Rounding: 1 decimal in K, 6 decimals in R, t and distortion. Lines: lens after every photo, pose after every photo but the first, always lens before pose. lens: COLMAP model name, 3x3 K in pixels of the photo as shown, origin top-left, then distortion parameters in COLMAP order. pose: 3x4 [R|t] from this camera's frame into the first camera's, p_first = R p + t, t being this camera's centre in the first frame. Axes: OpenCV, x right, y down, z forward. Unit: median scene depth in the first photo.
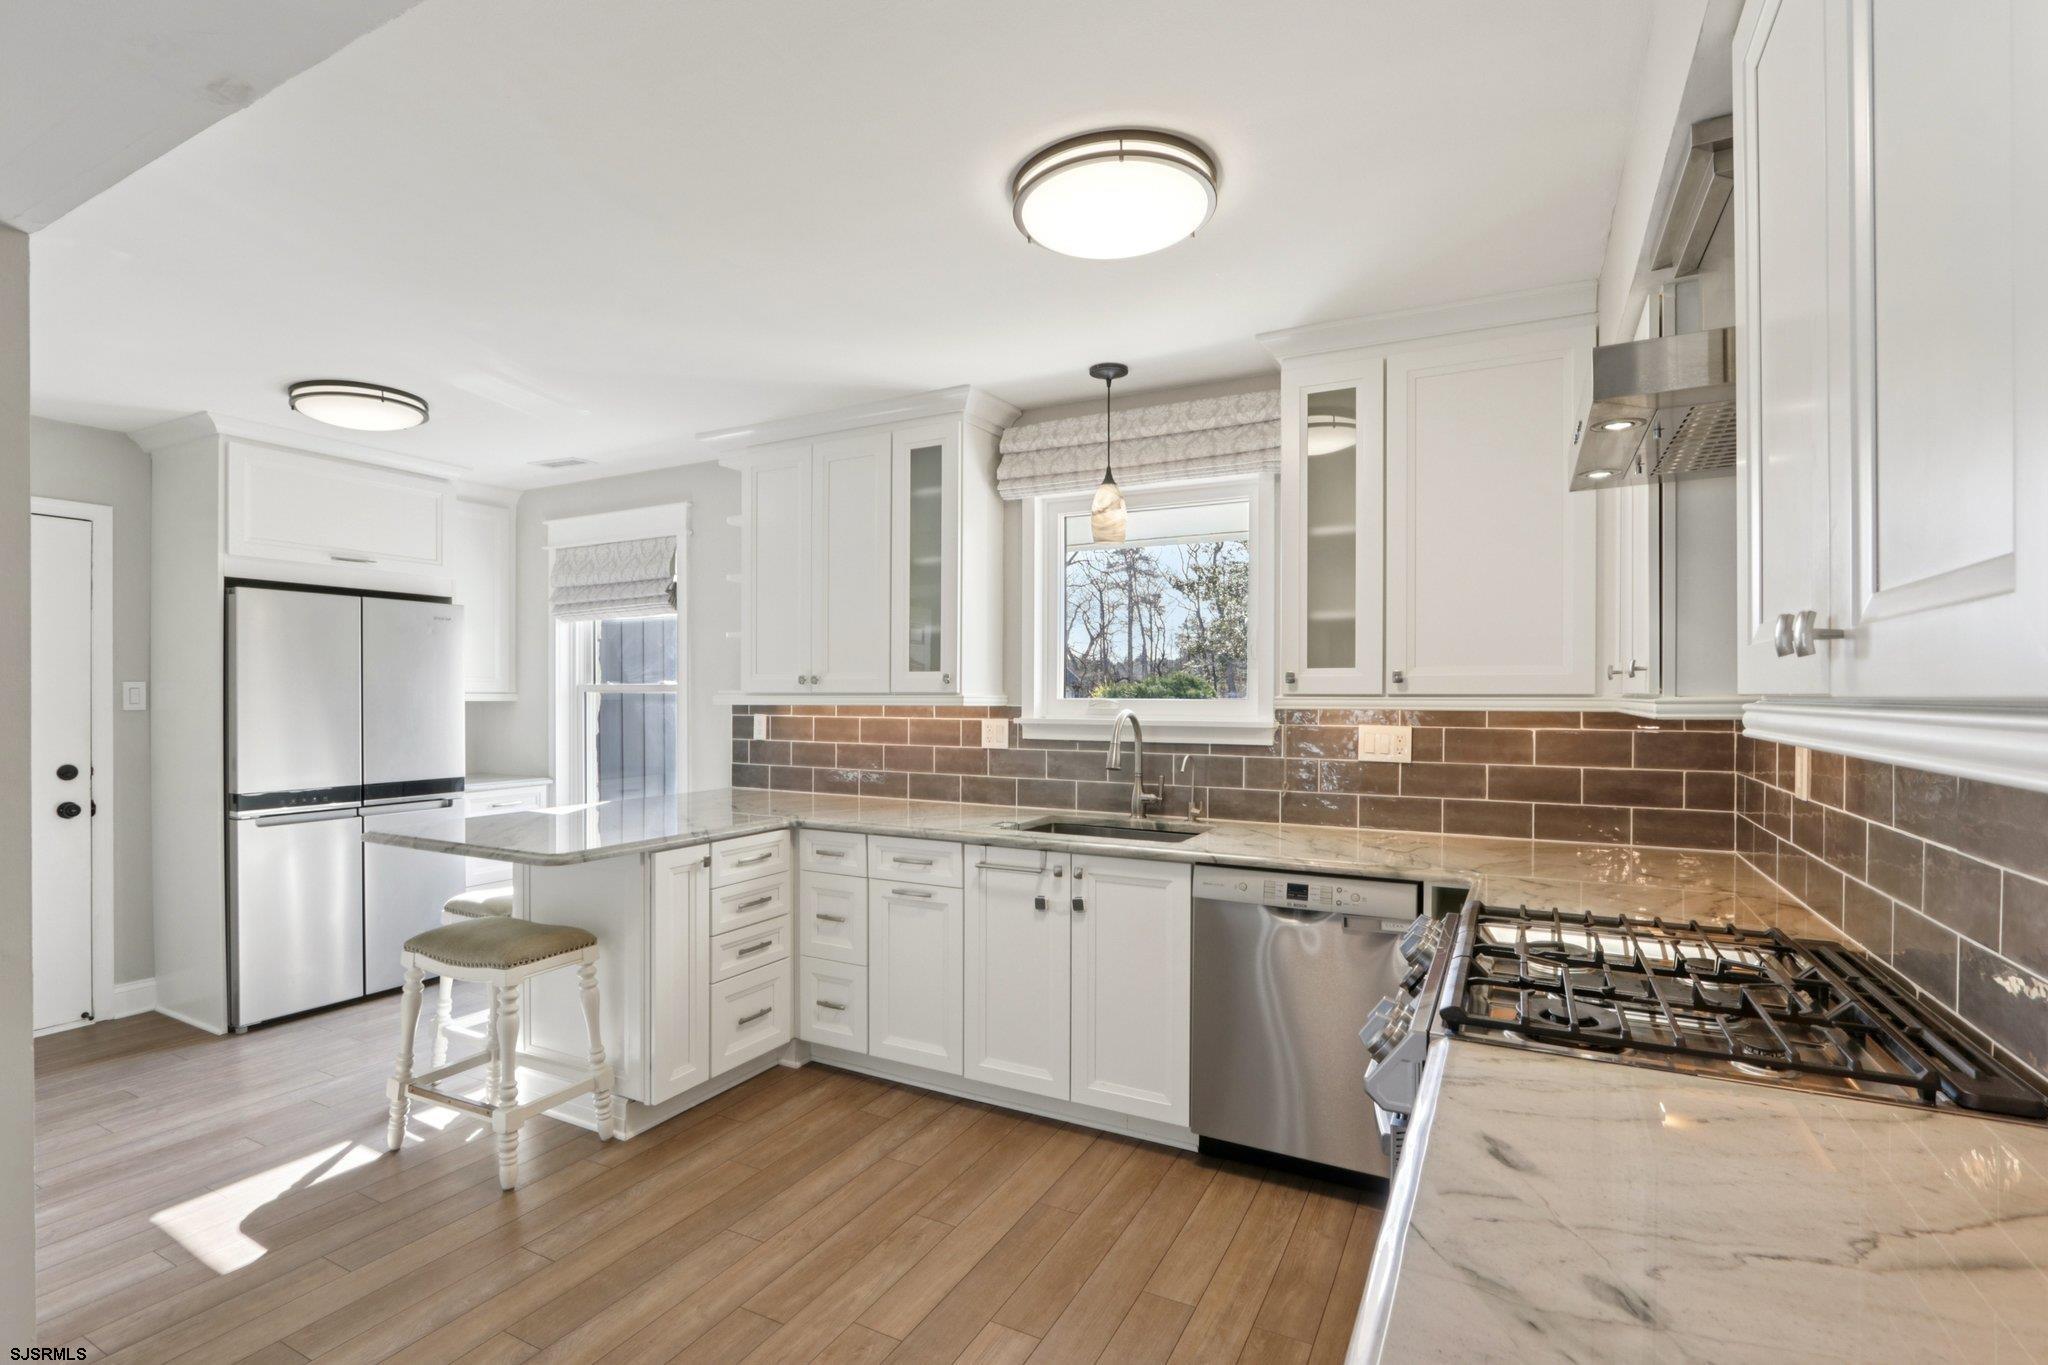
lens RADIAL K [[947.7, 0, 1023.5], [0, 947.7, 702.9], [0, 0, 1]] dist [-0.012468, 0.000409]
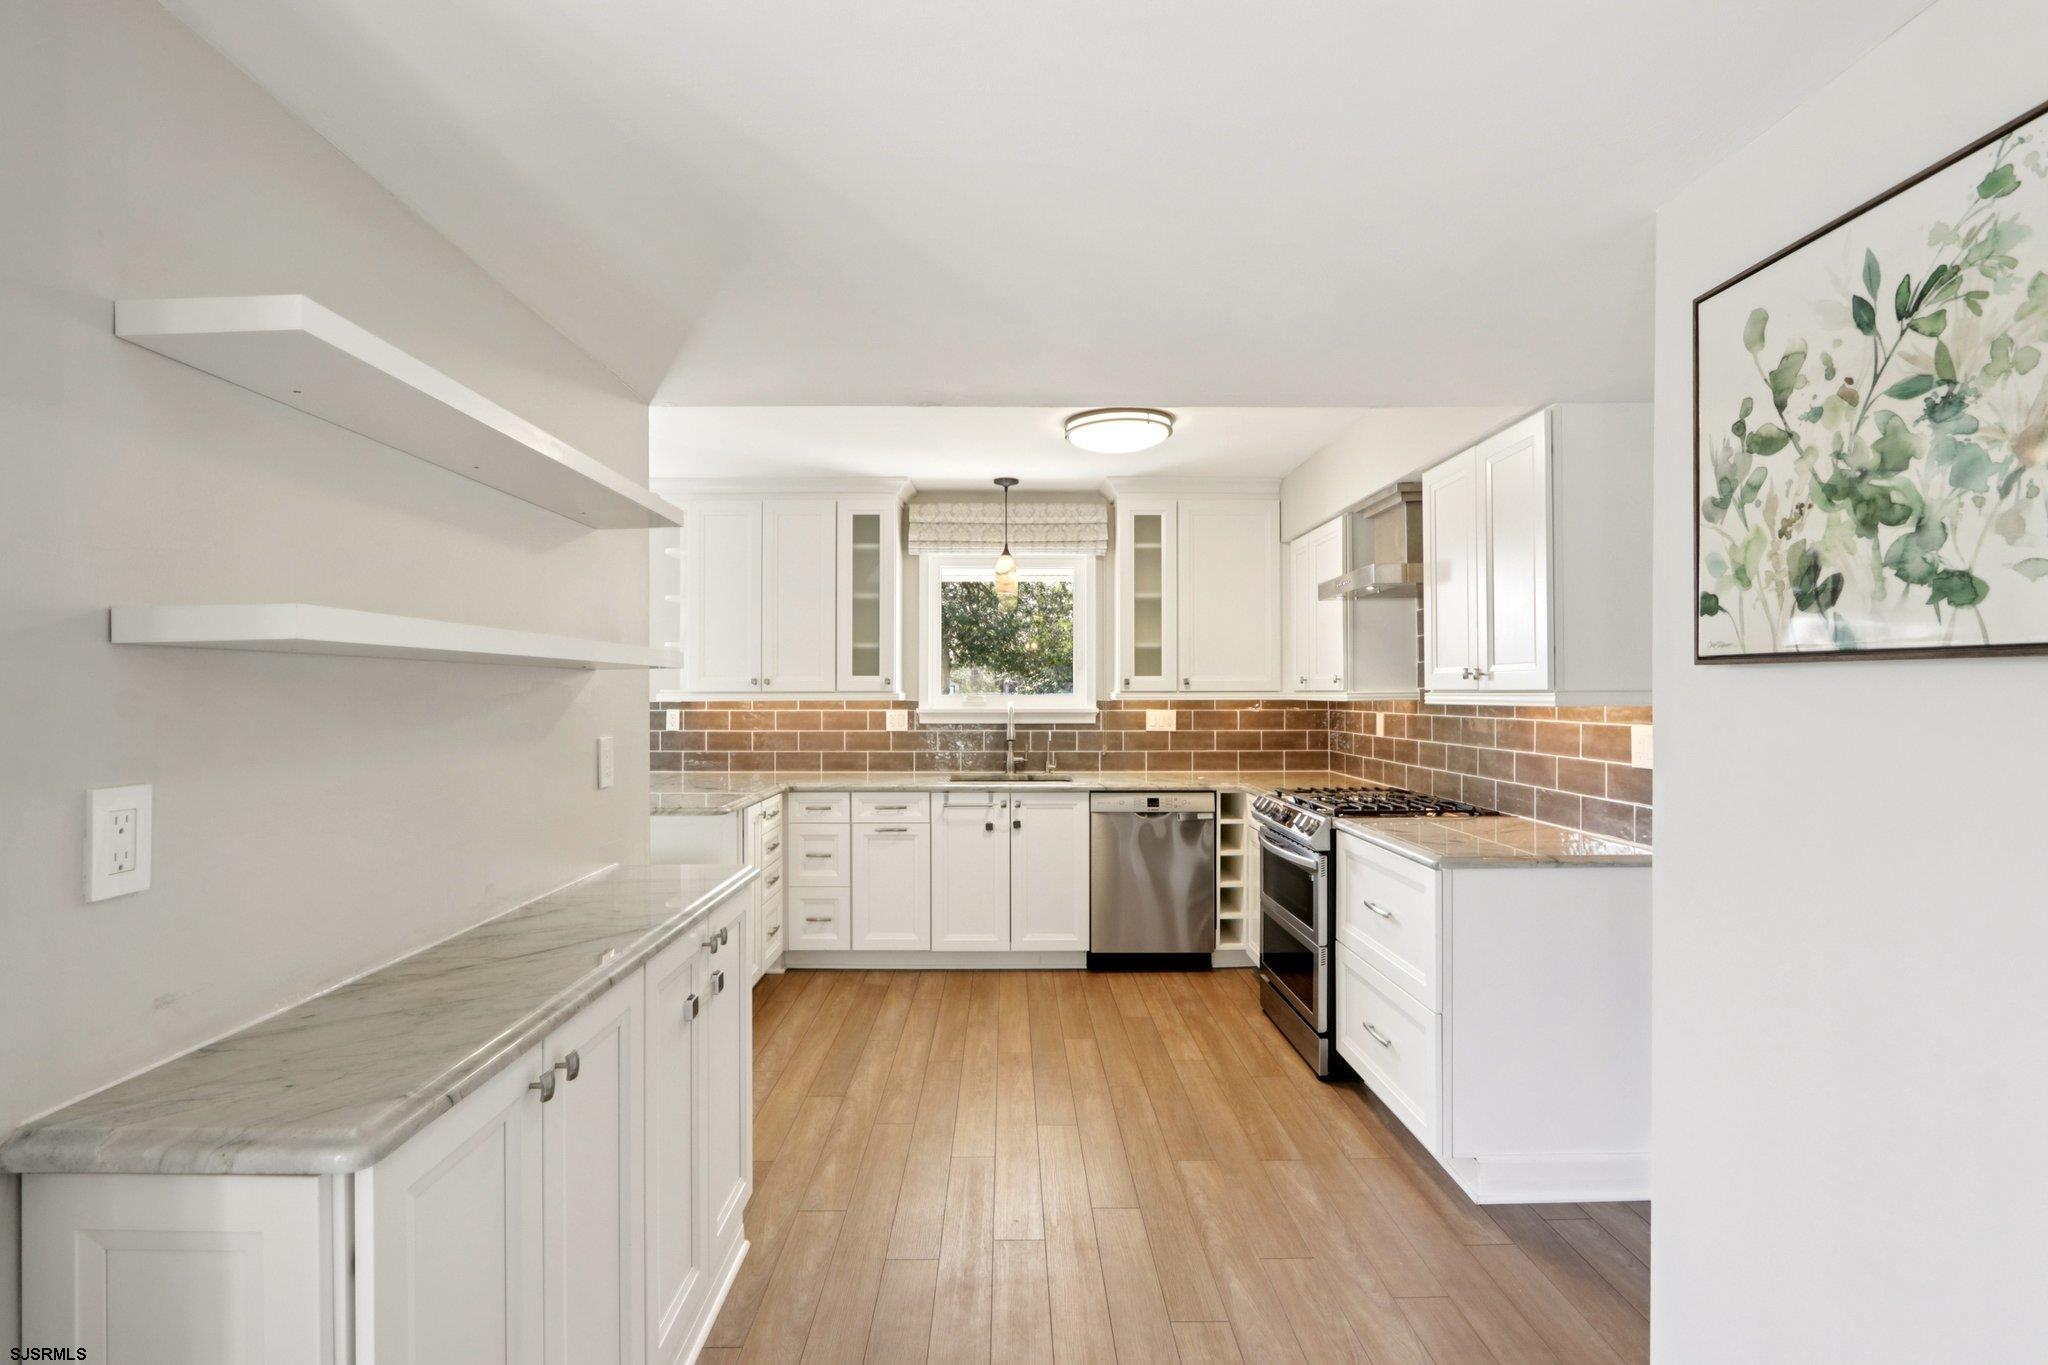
lens RADIAL K [[940.3, 0, 1016.9], [0, 940.3, 686.6], [0, 0, 1]] dist [-0.034085, 0.009931]
pose [[0.881478, 0.001507, 0.472222, -0.586565], [0.007930, 0.999807, -0.017994, 0.009831], [-0.472158, 0.019606, 0.881296, -0.331395]]
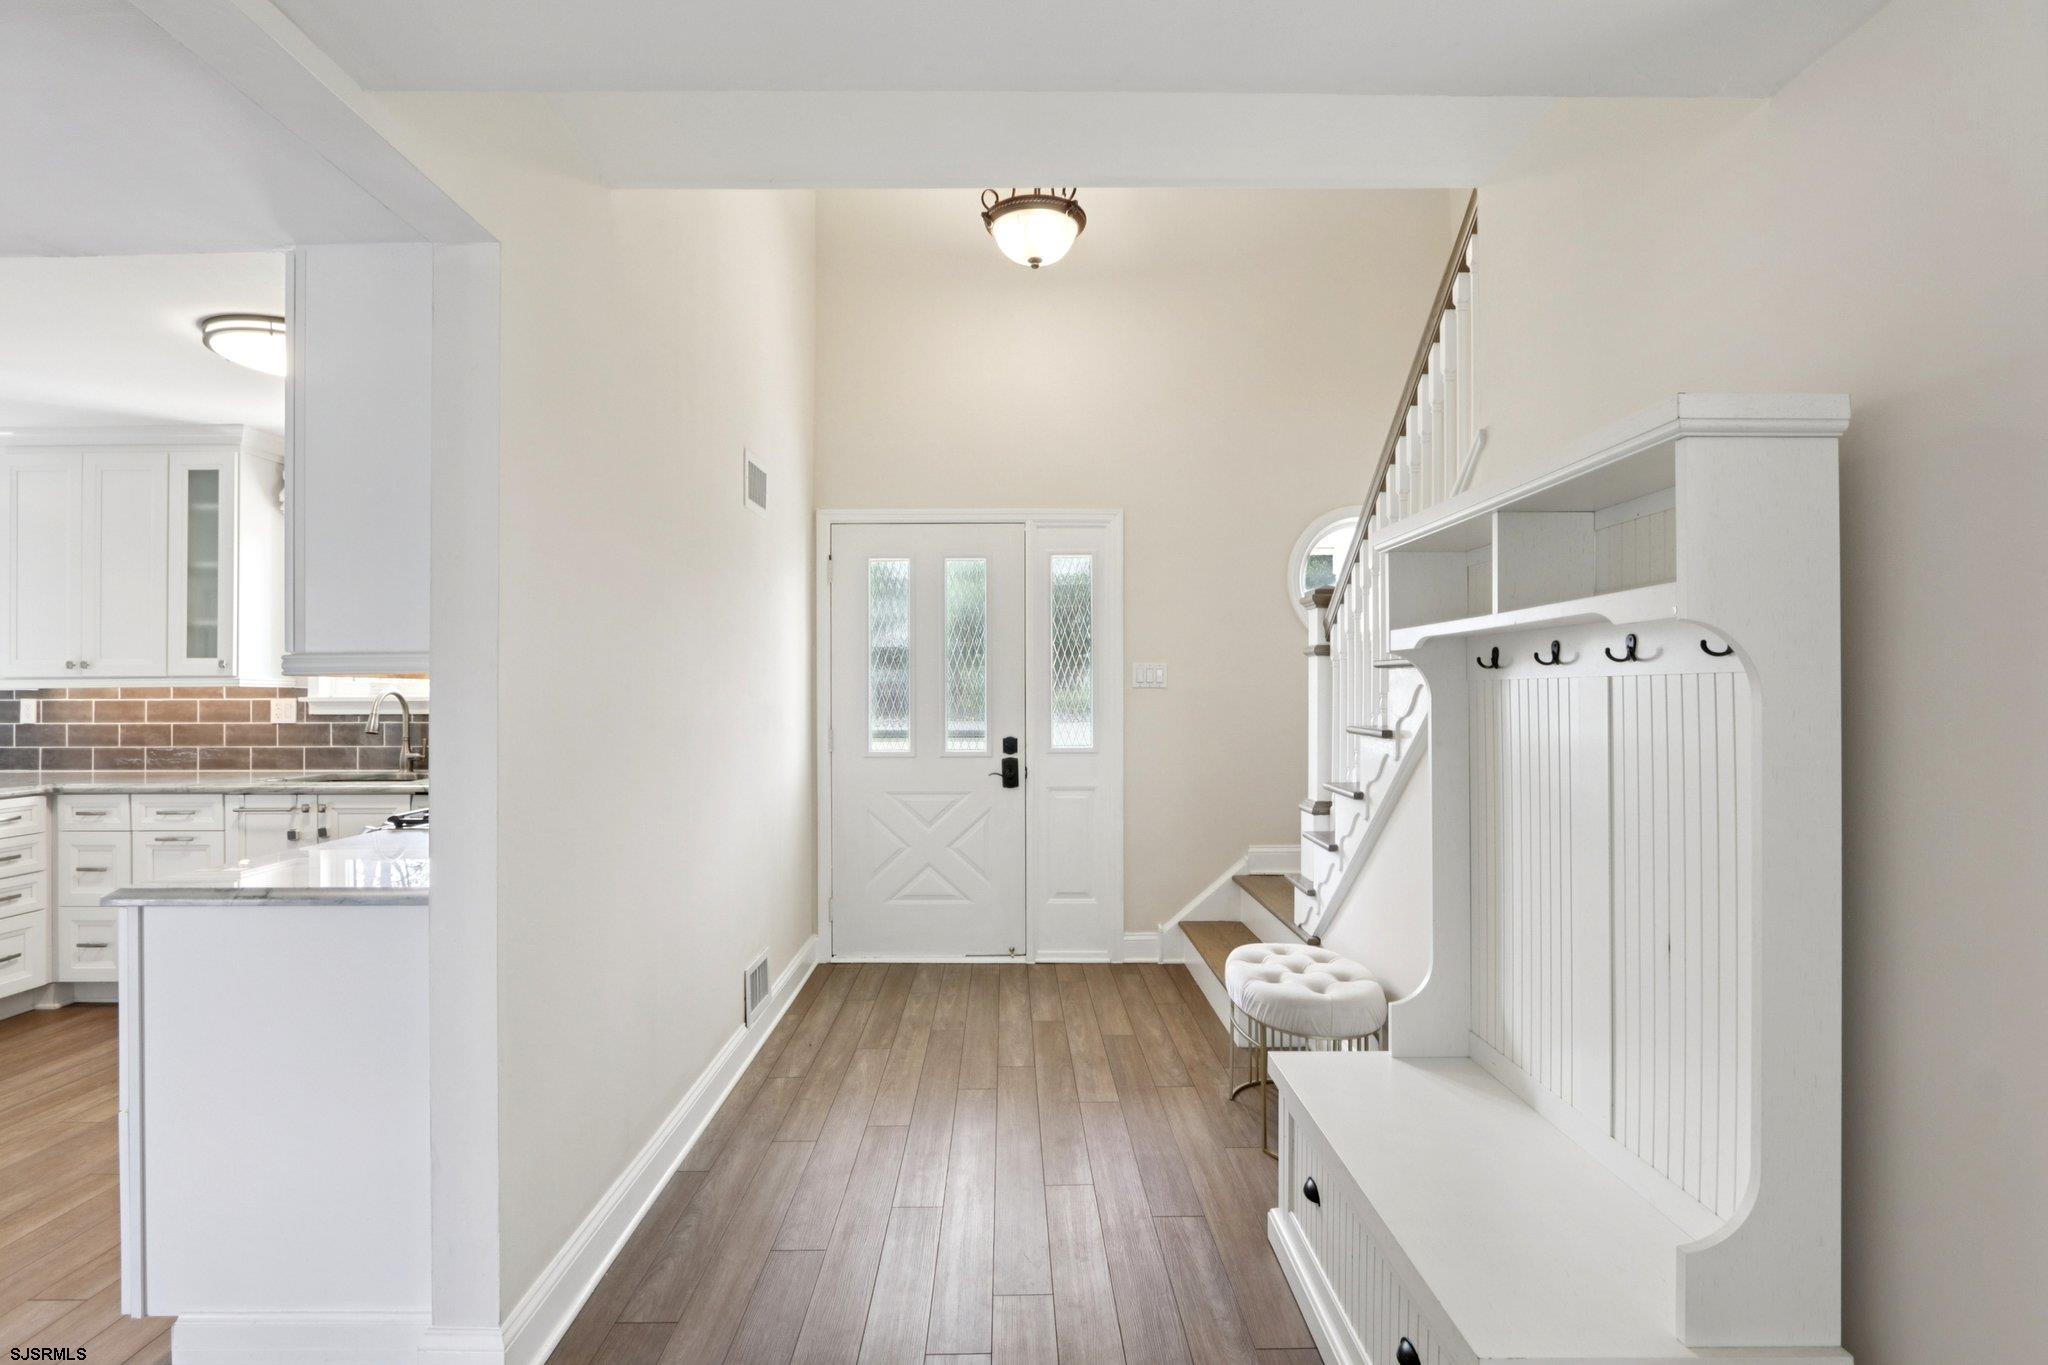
lens RADIAL K [[940.3, 0, 1016.9], [0, 940.3, 686.6], [0, 0, 1]] dist [-0.034085, 0.009931]
pose [[0.878037, -0.004058, 0.478576, 0.251853], [0.011917, 0.999839, -0.013386, 0.031866], [-0.478445, 0.017457, 0.877944, -0.525350]]
